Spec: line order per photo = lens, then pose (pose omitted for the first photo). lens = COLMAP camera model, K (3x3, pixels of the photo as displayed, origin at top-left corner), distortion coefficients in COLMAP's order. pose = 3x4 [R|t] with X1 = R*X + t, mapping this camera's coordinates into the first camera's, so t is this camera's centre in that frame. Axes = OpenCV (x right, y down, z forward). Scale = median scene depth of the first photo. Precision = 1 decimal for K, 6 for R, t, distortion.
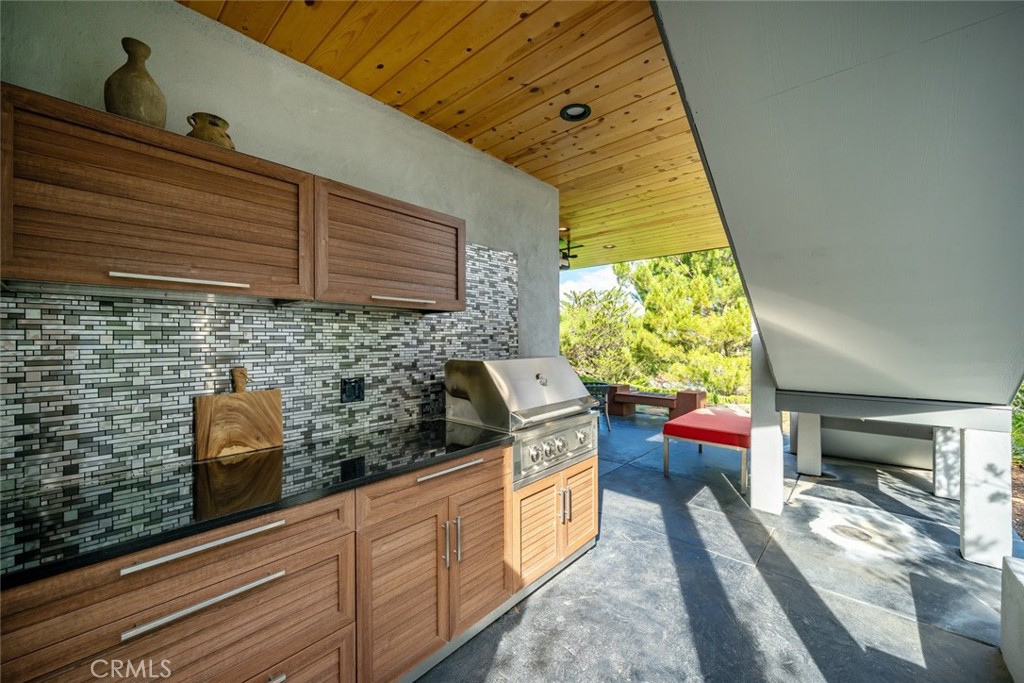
lens RADIAL K [[402.0, 0, 503.2], [0, 402.0, 340.6], [0, 0, 1]] dist [-0.005213, 0.000749]
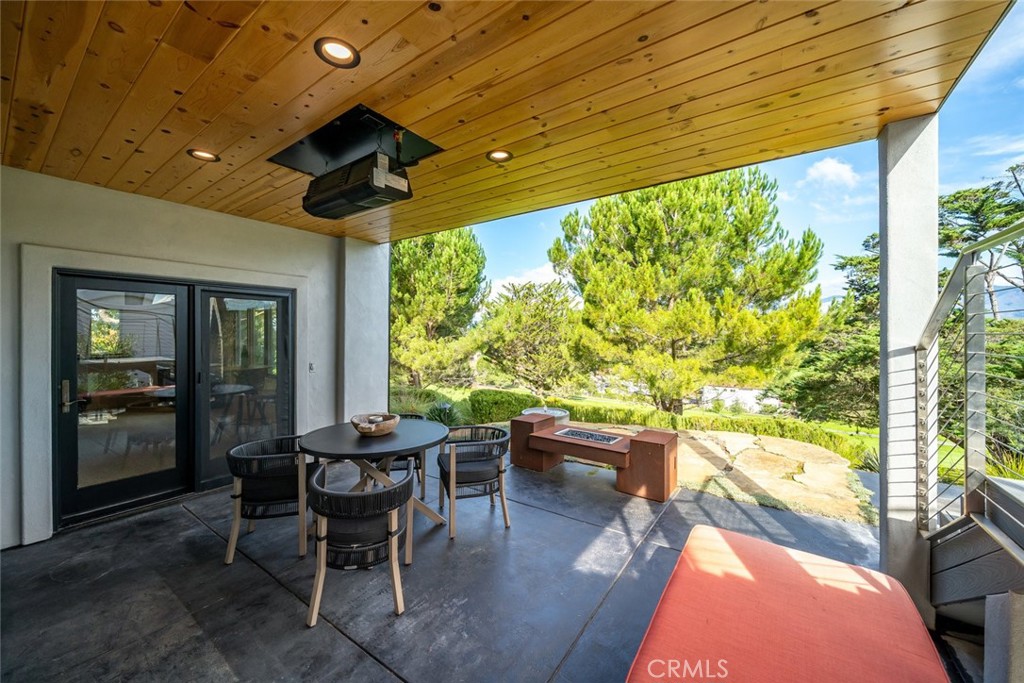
lens RADIAL K [[402.0, 0, 491.8], [0, 402.0, 335.4], [0, 0, 1]] dist [-0.005213, 0.000749]
pose [[0.994195, 0.001361, 0.107587, 0.061909], [-0.001705, 0.999994, 0.003107, -0.008448], [-0.107582, -0.003272, 0.994191, 0.160438]]
